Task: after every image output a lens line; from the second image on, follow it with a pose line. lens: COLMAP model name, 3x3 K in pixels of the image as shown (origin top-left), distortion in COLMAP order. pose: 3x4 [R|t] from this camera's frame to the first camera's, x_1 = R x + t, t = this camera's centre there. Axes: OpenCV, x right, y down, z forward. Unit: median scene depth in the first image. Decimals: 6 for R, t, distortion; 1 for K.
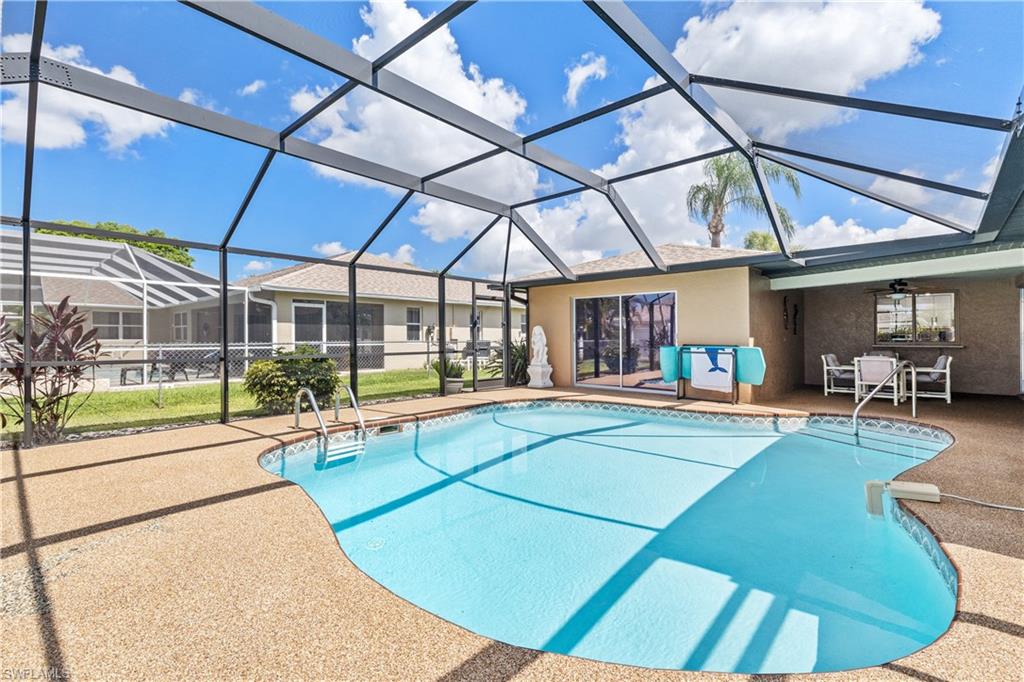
lens RADIAL K [[460.4, 0, 510.3], [0, 460.4, 337.9], [0, 0, 1]] dist [0.004305, -0.000278]
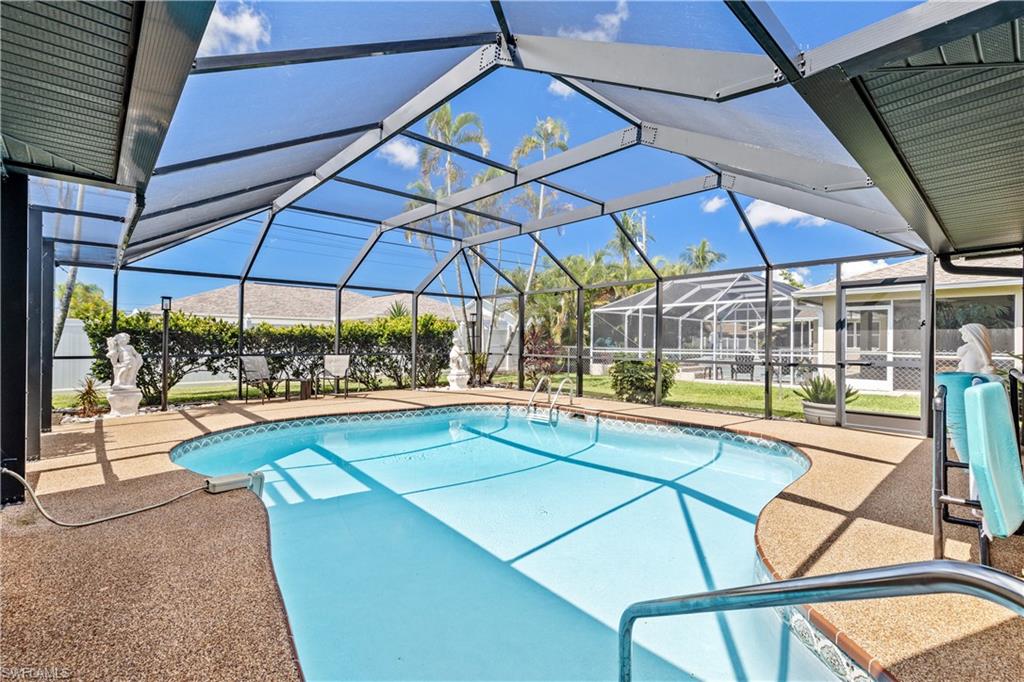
lens RADIAL K [[460.4, 0, 513.0], [0, 460.4, 341.2], [0, 0, 1]] dist [0.004305, -0.000278]
pose [[-0.101075, -0.005307, -0.994865, 0.766861], [-0.005747, 0.999972, -0.004750, -0.003066], [0.994862, 0.005238, -0.101102, 0.704126]]
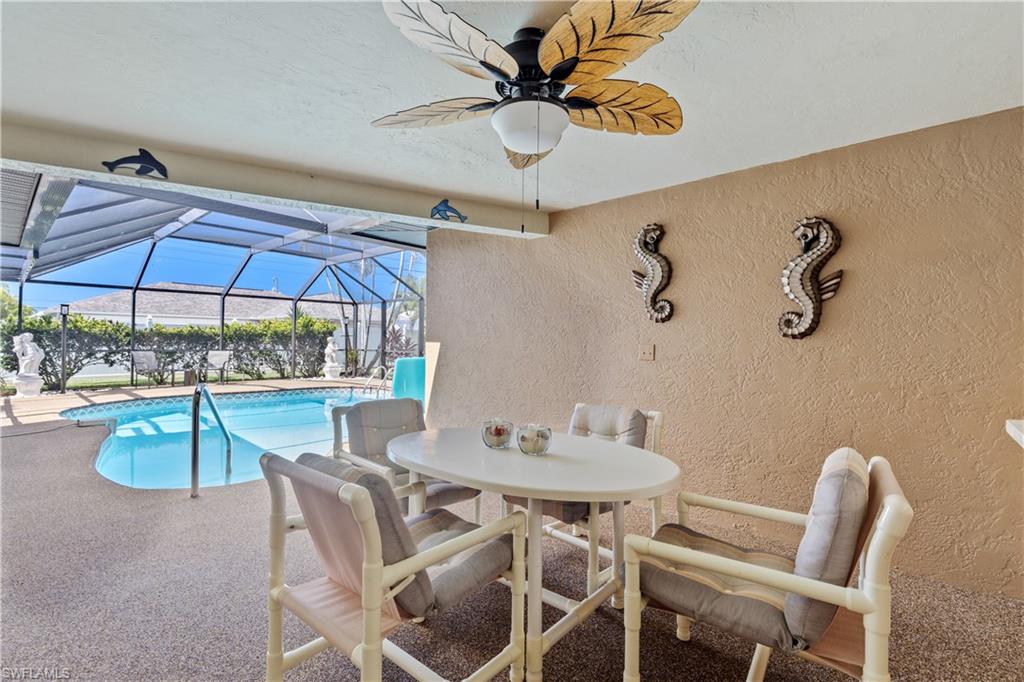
lens RADIAL K [[460.4, 0, 510.9], [0, 460.4, 339.3], [0, 0, 1]] dist [0.004305, -0.000278]
pose [[0.002069, -0.006172, -0.999979, 0.931290], [-0.007187, 0.999955, -0.006187, -0.003458], [0.999972, 0.007200, 0.002025, 0.877954]]
